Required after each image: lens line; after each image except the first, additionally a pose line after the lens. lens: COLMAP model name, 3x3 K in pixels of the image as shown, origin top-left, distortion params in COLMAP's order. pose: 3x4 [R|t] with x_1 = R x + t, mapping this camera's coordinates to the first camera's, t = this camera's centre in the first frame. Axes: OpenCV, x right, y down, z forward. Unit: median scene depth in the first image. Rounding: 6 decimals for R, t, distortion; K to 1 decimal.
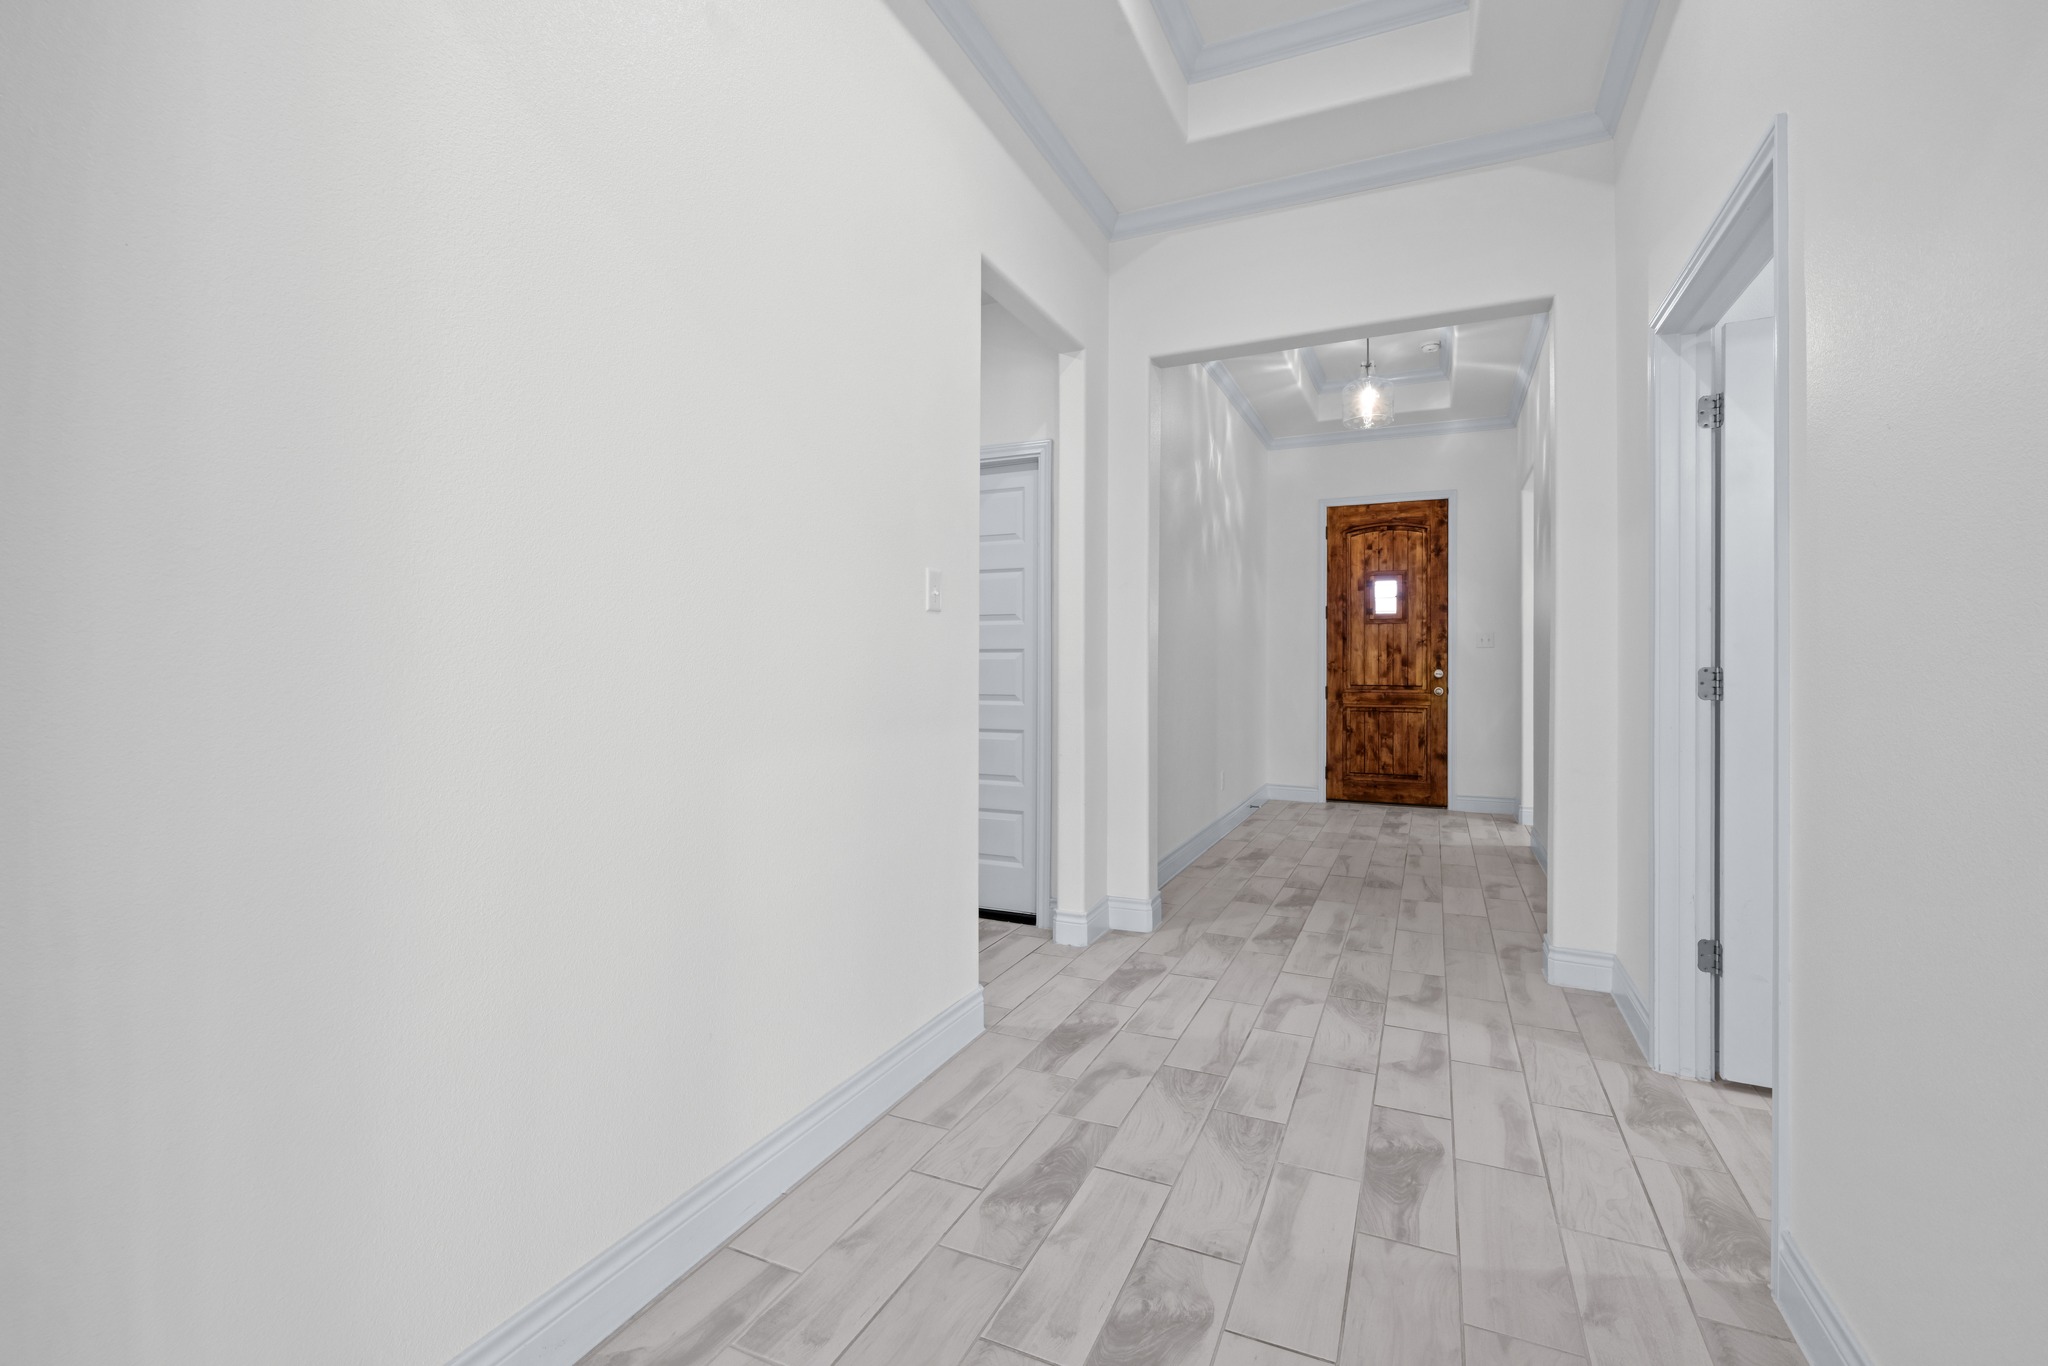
lens RADIAL K [[873.5, 0, 1035.0], [0, 873.5, 671.1], [0, 0, 1]] dist [-0.002442, -0.000205]
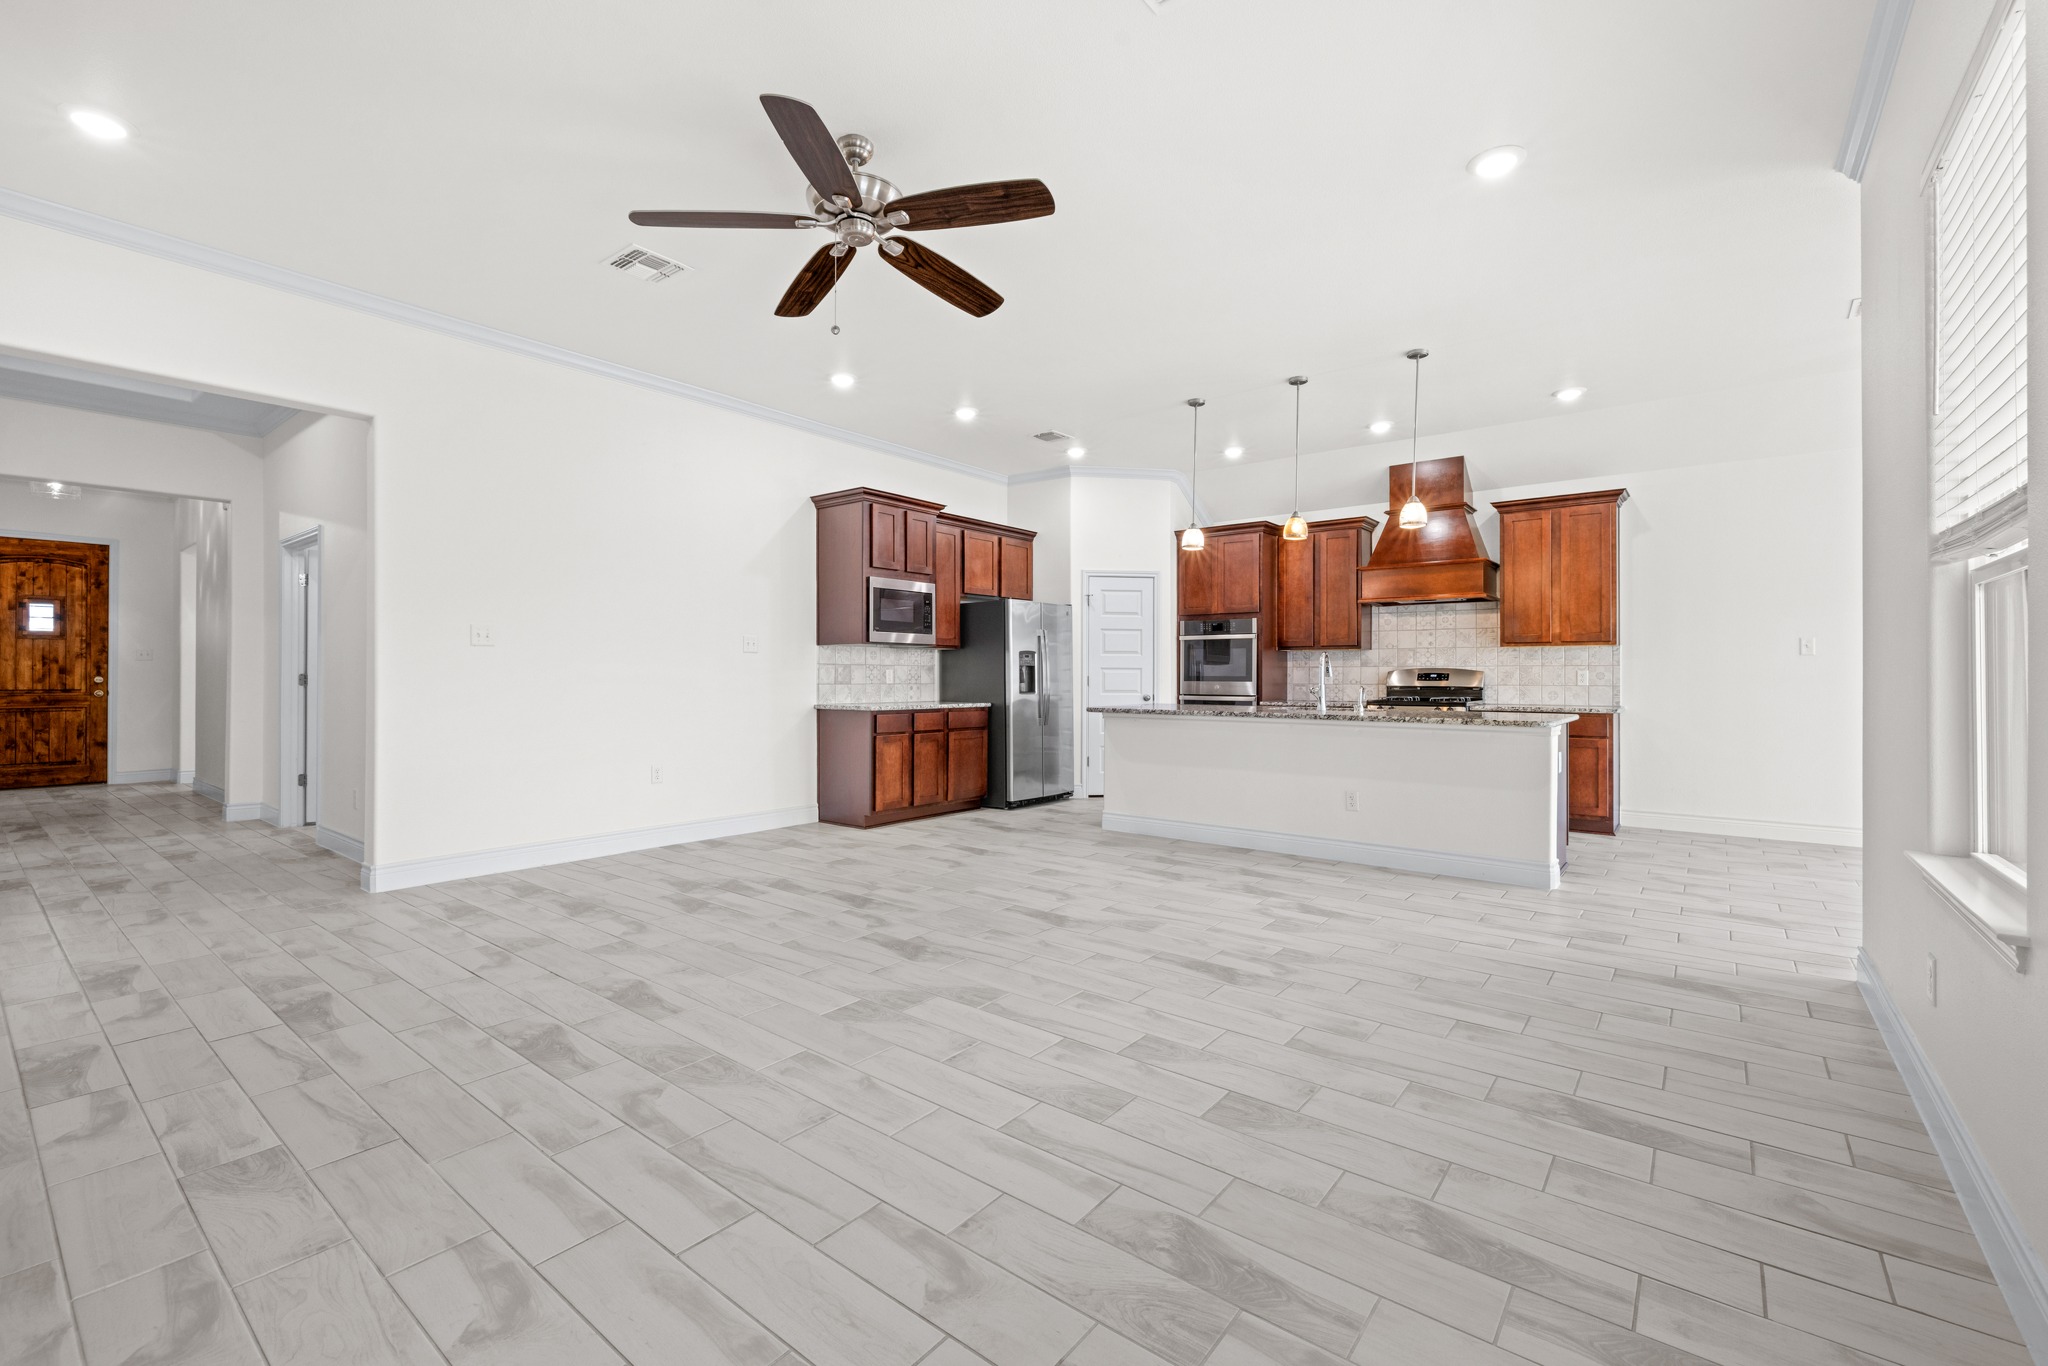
lens RADIAL K [[873.5, 0, 1052.0], [0, 873.5, 665.0], [0, 0, 1]] dist [-0.002442, -0.000205]
pose [[0.227168, 0.009334, 0.973811, -0.463944], [0.007099, 0.999912, -0.011240, 0.005522], [-0.973830, 0.009466, 0.227082, -0.653837]]
